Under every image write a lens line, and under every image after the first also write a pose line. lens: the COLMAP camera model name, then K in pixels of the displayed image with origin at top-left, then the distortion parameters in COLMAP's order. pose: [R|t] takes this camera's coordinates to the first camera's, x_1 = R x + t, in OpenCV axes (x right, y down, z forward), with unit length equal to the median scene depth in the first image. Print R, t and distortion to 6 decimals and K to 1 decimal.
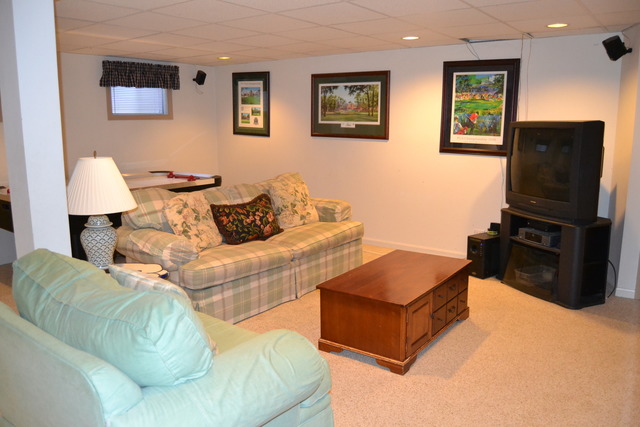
lens RADIAL K [[496.3, 0, 320.0], [0, 496.3, 213.5], [0, 0, 1]] dist [-0.197825, 0.000583]
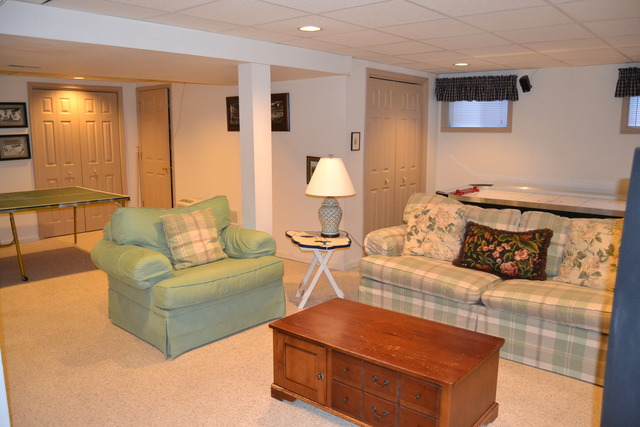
lens RADIAL K [[511.8, 0, 320.0], [0, 511.8, 213.5], [0, 0, 1]] dist [-0.078926, 0.000284]
pose [[-0.061018, 0.144184, -0.987668, 0.747845], [-0.195840, 0.968549, 0.153491, -0.124788], [0.978736, 0.202791, -0.030862, 0.721314]]
